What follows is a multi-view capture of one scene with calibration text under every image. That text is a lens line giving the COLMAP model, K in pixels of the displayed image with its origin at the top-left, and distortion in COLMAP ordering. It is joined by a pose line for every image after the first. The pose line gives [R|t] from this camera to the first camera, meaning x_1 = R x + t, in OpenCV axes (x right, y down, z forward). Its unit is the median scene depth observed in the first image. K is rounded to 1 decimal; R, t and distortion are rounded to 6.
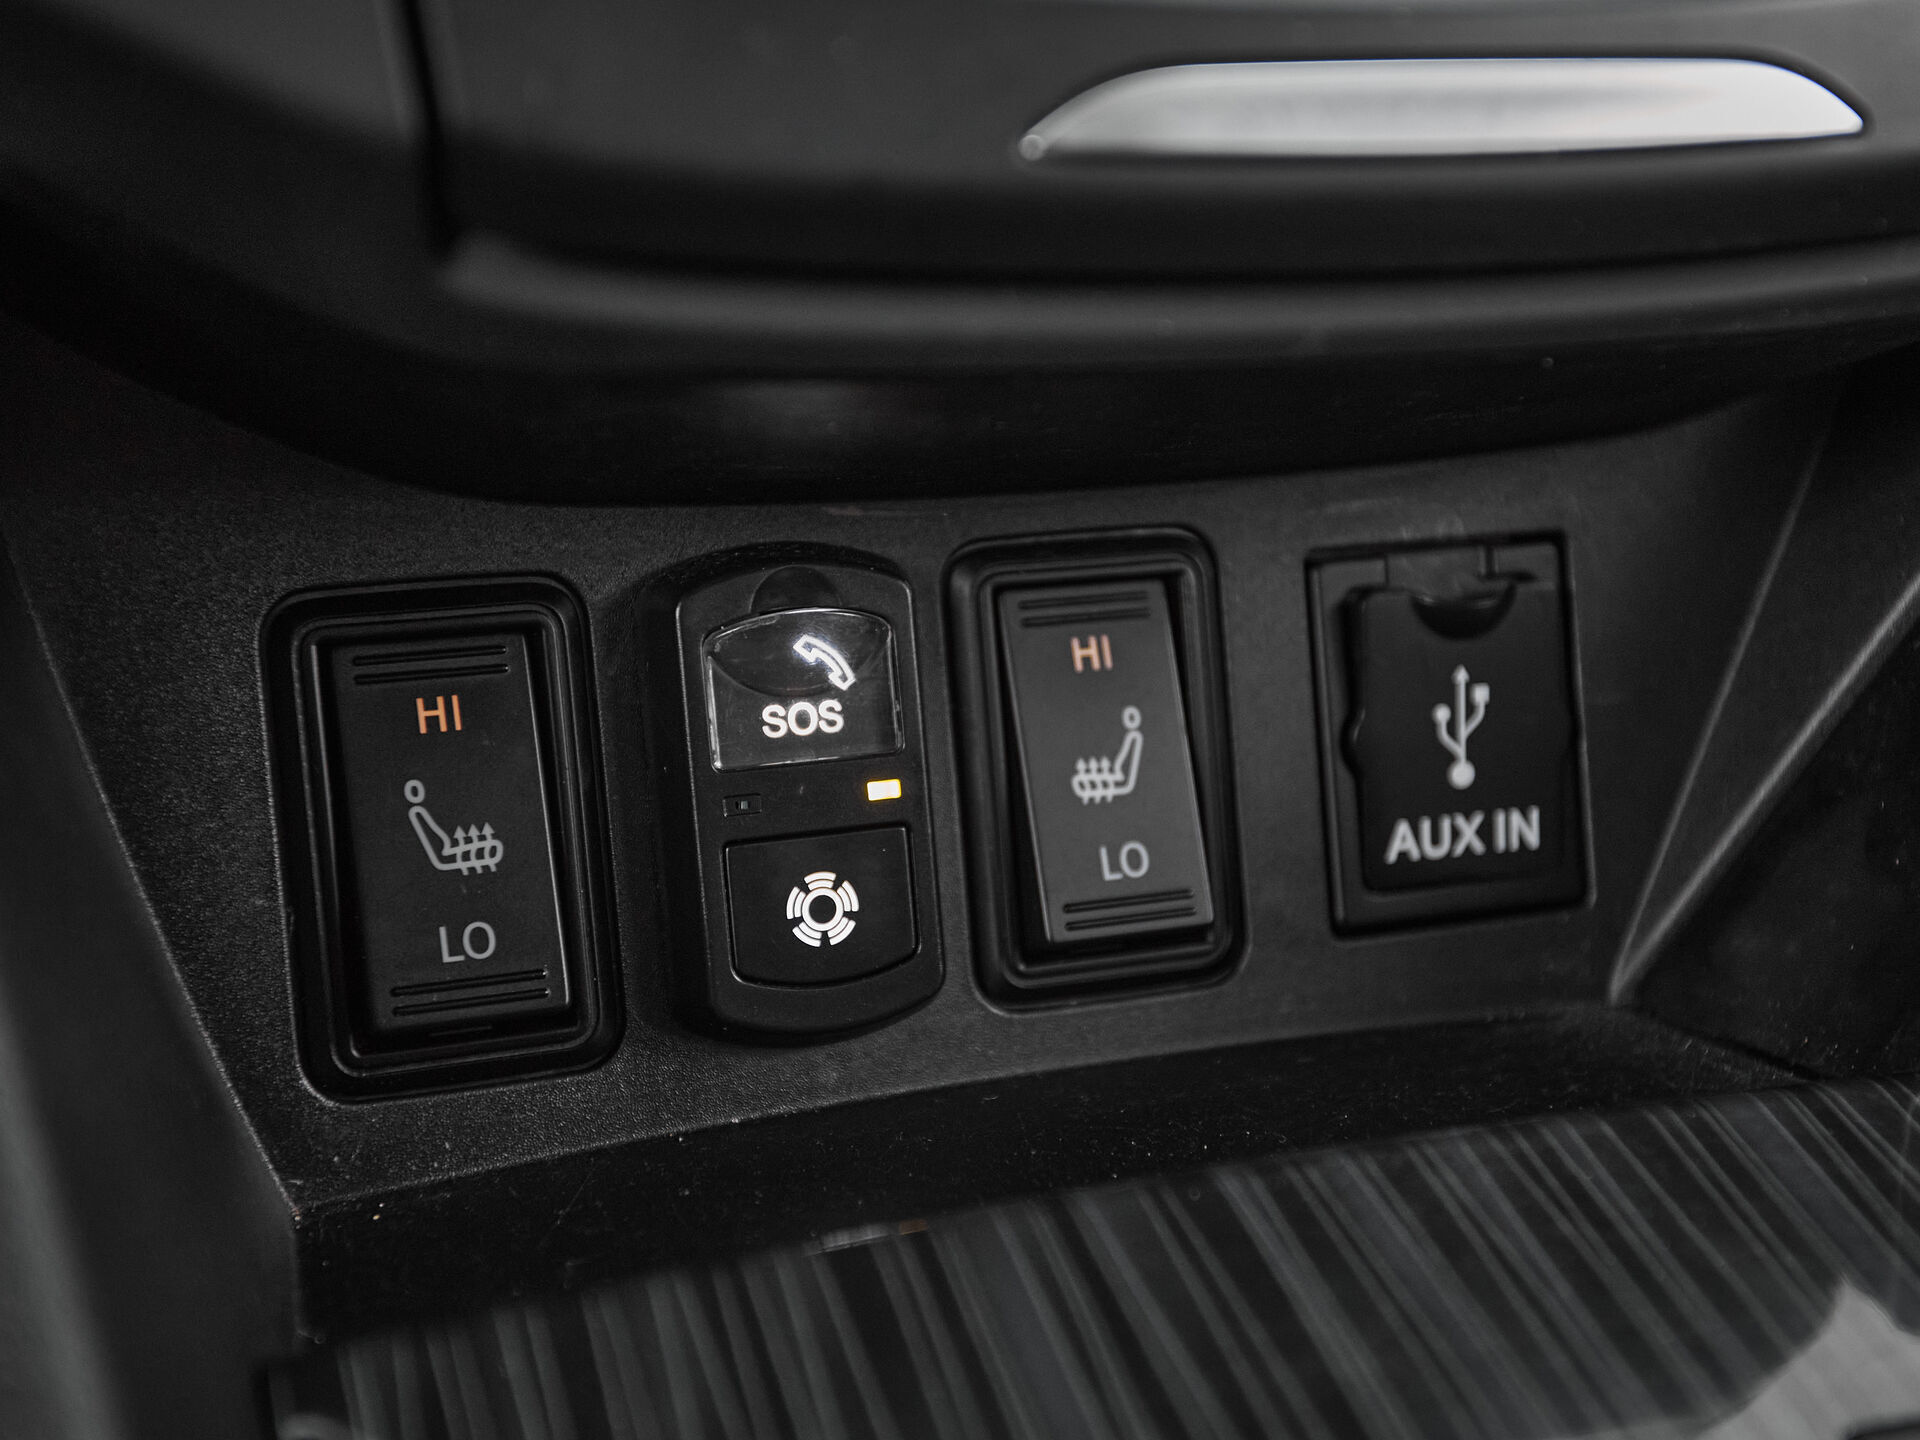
lens RADIAL K [[2616.8, 0, 964.6], [0, 2616.8, 722.1], [0, 0, 1]] dist [0.030663, 0.000000]
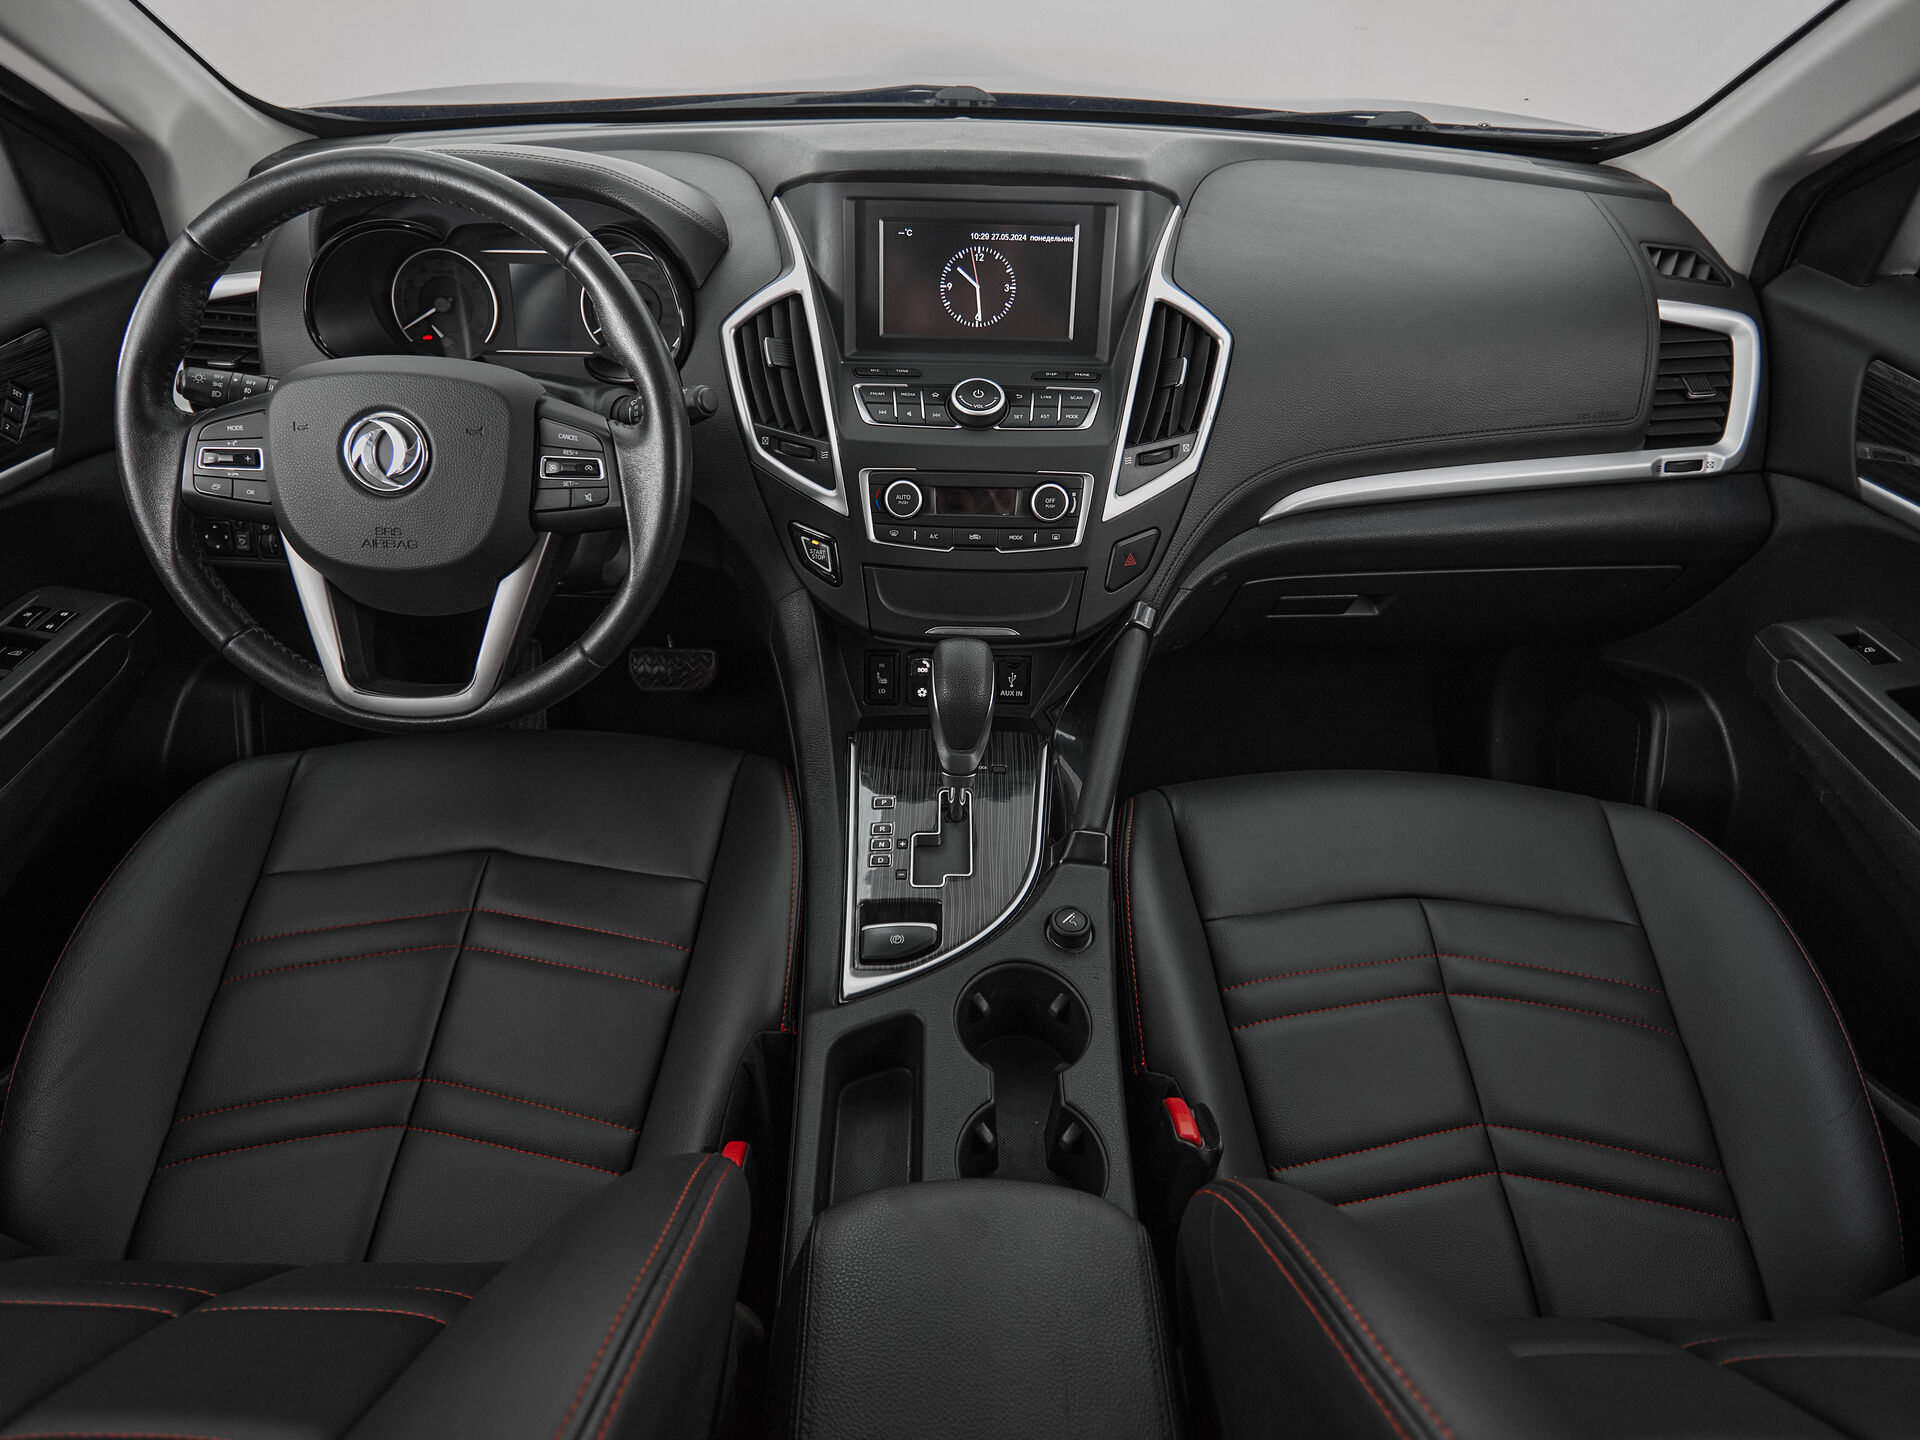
lens RADIAL K [[1139.0, 0, 954.0], [0, 1139.0, 709.9], [0, 0, 1]] dist [0.003766, -0.006539]
pose [[0.945303, 0.160906, -0.283744, 1.101797], [-0.105266, 0.973809, 0.201534, -0.631554], [0.308740, -0.160642, 0.937483, -2.454988]]
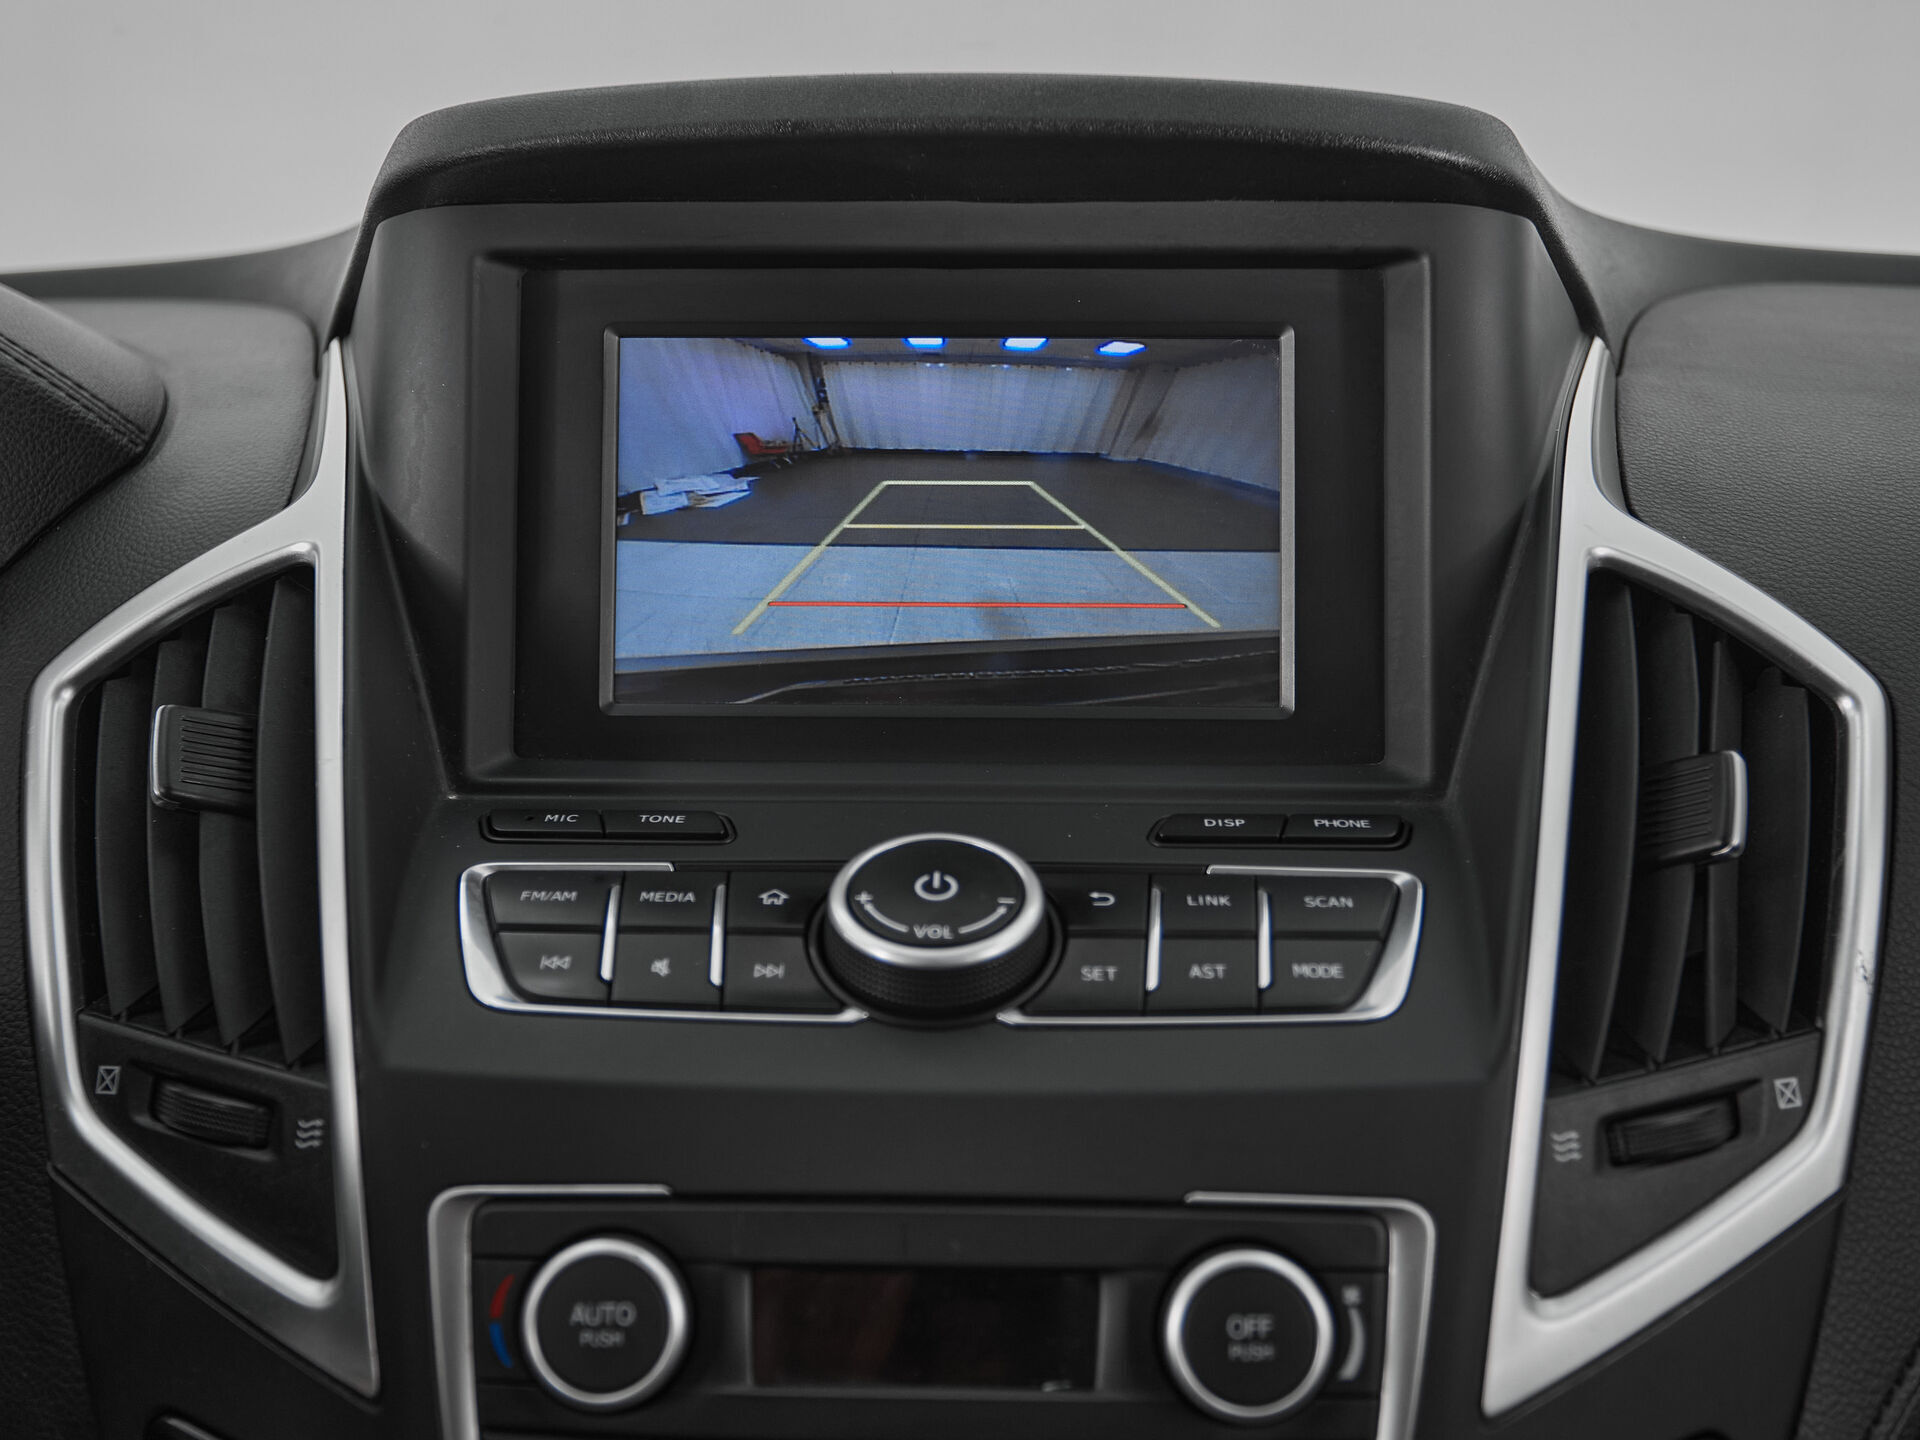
lens RADIAL K [[2097.1, 0, 942.9], [0, 2097.1, 705.7], [0, 0, 1]] dist [-0.005955, 0.000000]
pose [[0.930655, 0.013111, -0.365663, 0.645133], [-0.097547, 0.972080, -0.213413, -0.668598], [0.352656, 0.234283, 0.905950, -0.605601]]
